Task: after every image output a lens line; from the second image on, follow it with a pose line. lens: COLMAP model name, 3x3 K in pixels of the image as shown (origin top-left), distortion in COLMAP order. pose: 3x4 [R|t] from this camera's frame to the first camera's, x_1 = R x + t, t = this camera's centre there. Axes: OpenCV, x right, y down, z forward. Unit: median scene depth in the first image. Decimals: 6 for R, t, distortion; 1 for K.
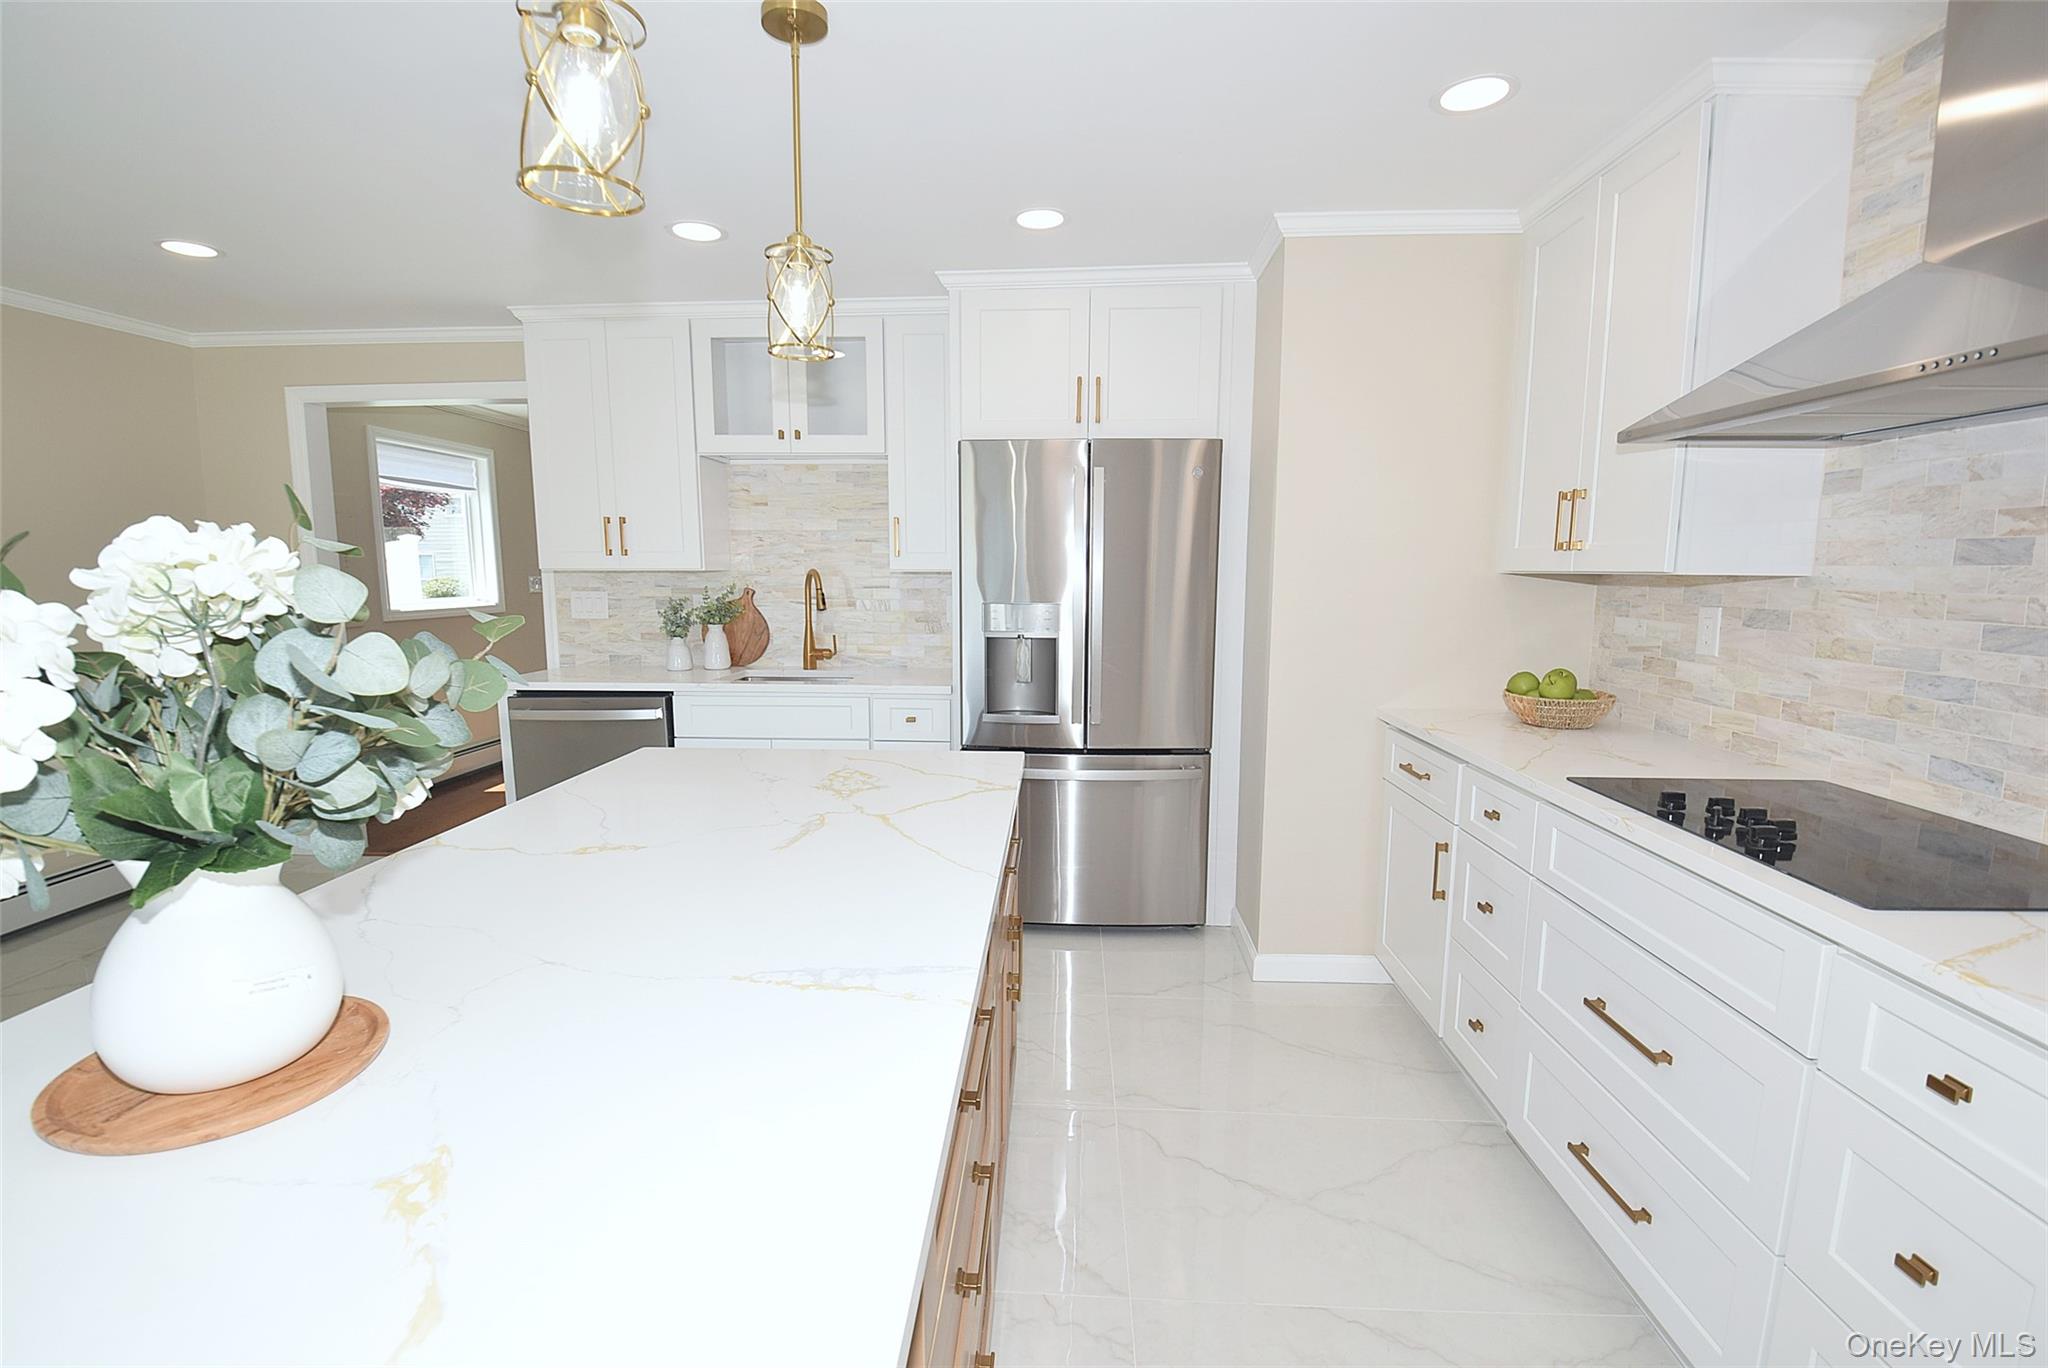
lens RADIAL K [[906.4, 0, 1018.2], [0, 906.4, 694.6], [0, 0, 1]] dist [0.015746, -0.025212]
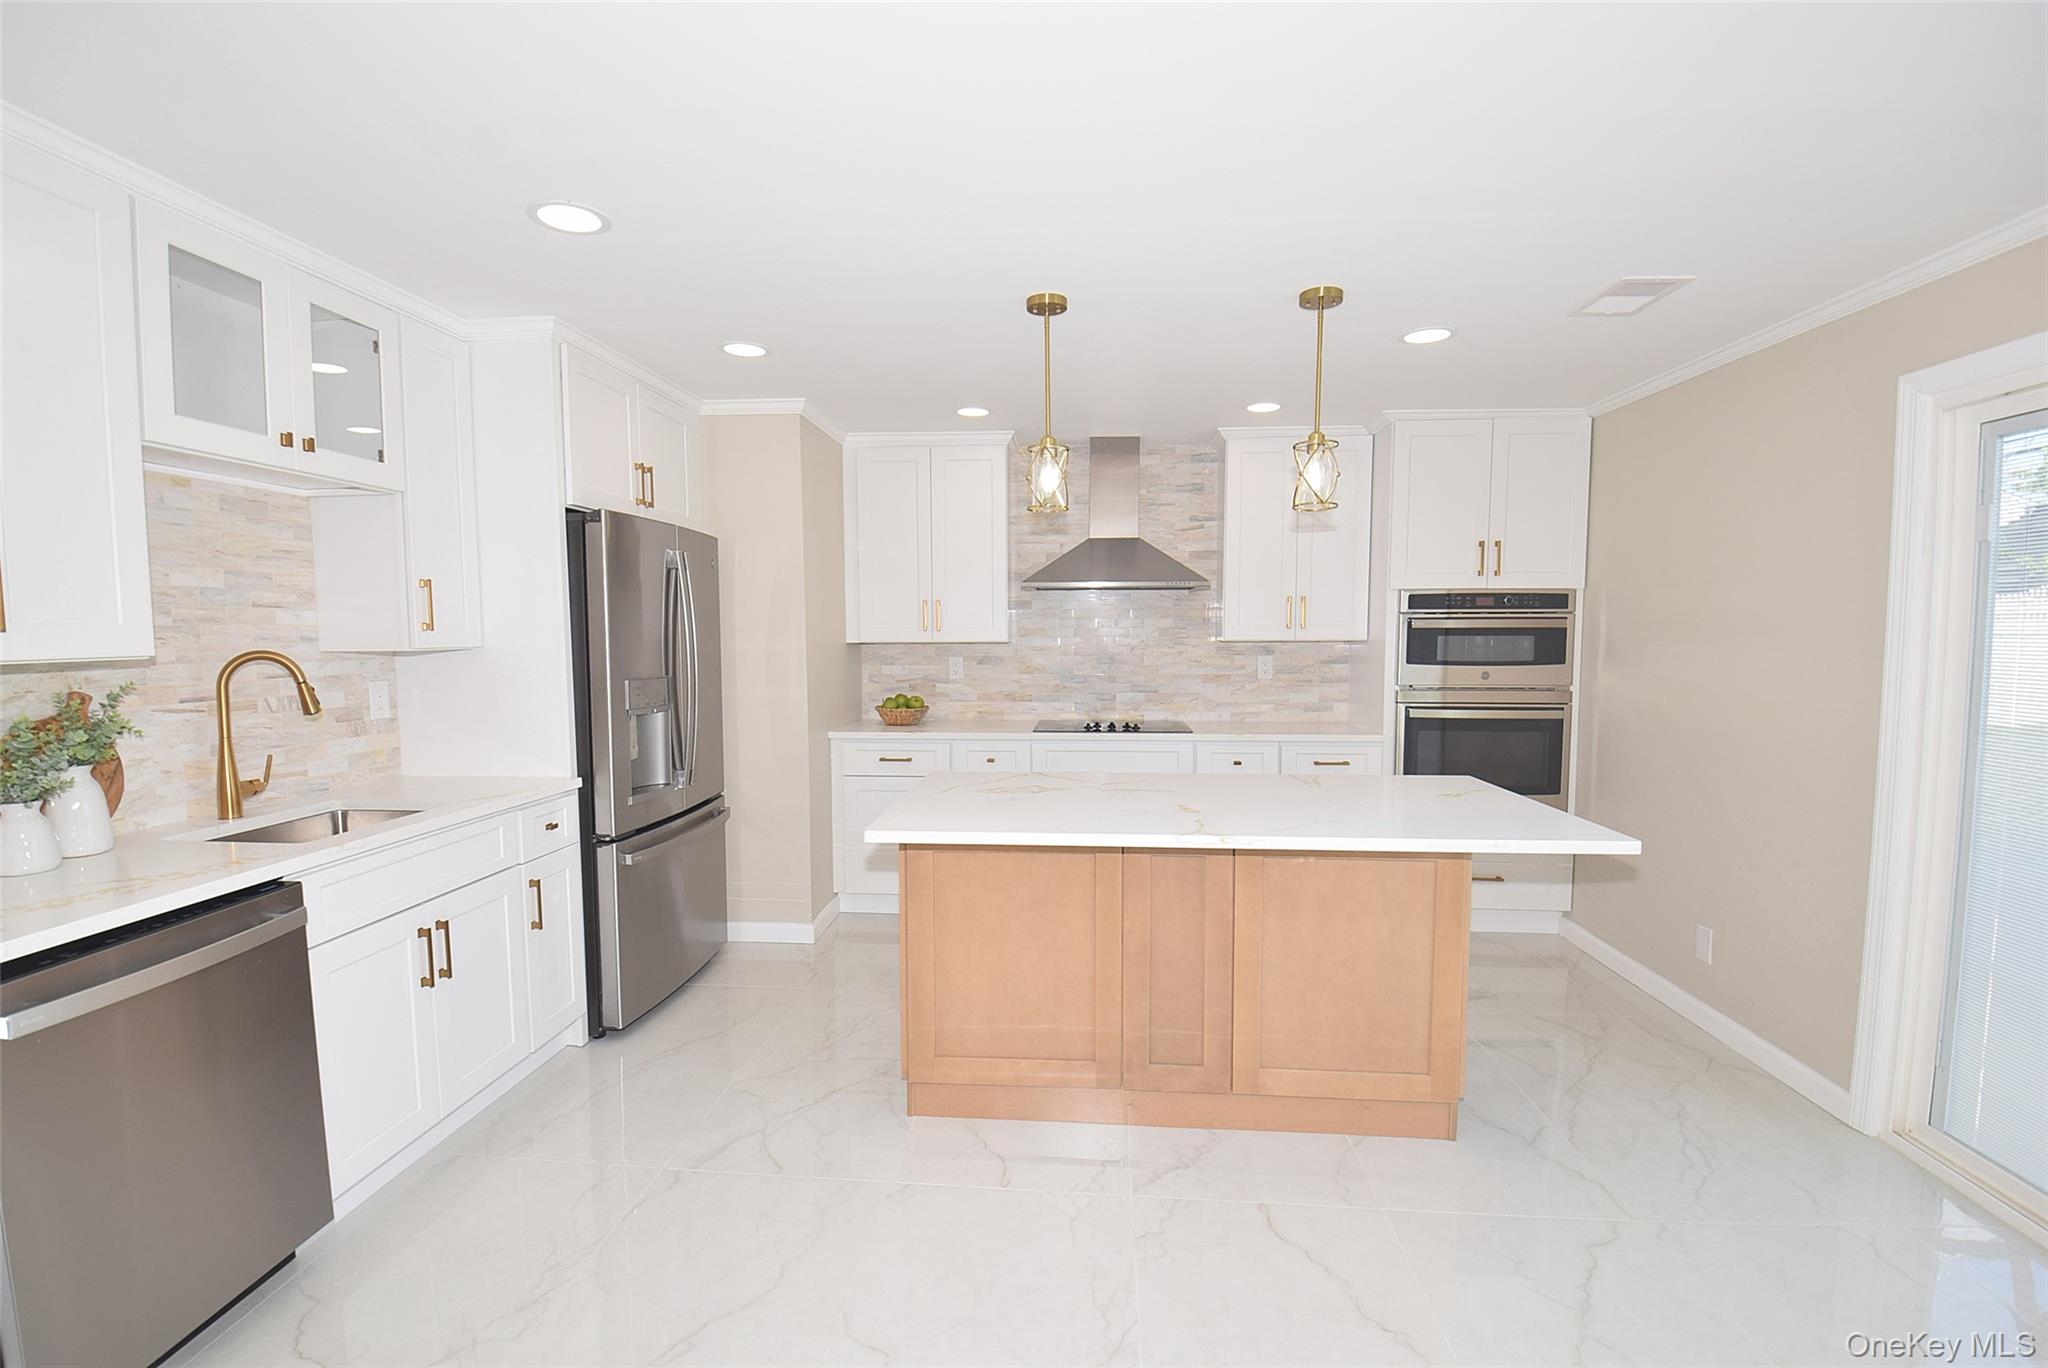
lens RADIAL K [[906.4, 0, 1018.2], [0, 906.4, 694.6], [0, 0, 1]] dist [0.015746, -0.025212]
pose [[0.029109, -0.070410, 0.997093, -1.025860], [0.141123, 0.987814, 0.065635, -0.095037], [-0.989564, 0.138802, 0.038691, 0.581153]]
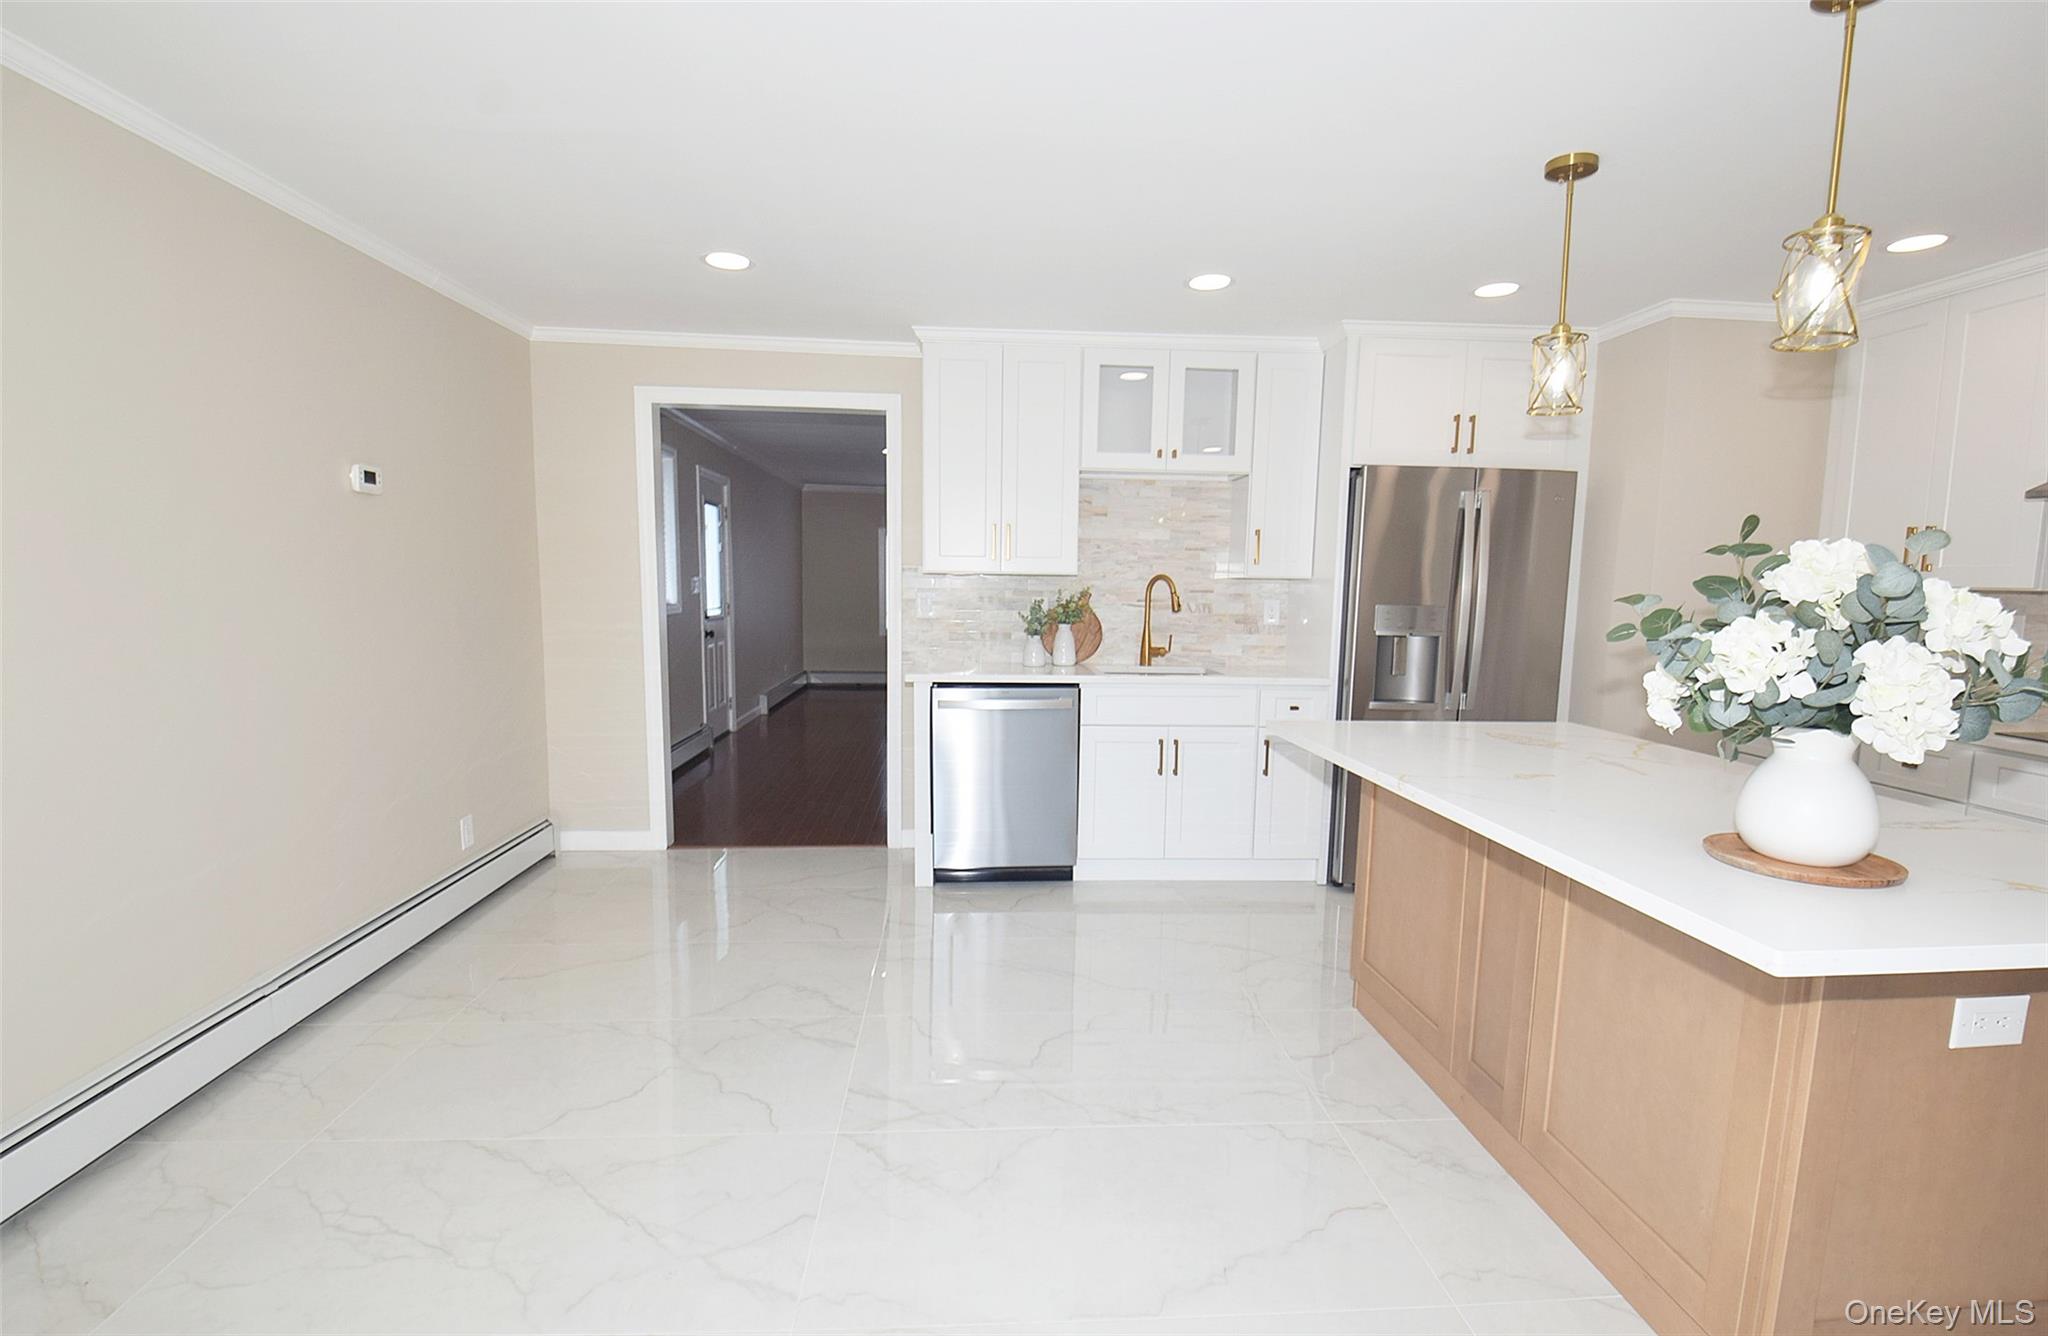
lens RADIAL K [[962.6, 0, 1019.6], [0, 962.6, 707.2], [0, 0, 1]] dist [0.013471, -0.027717]
pose [[0.992309, -0.001049, 0.123780, -0.672243], [0.001957, 0.999972, -0.007217, 0.038720], [-0.123769, 0.007404, 0.992283, -0.173803]]
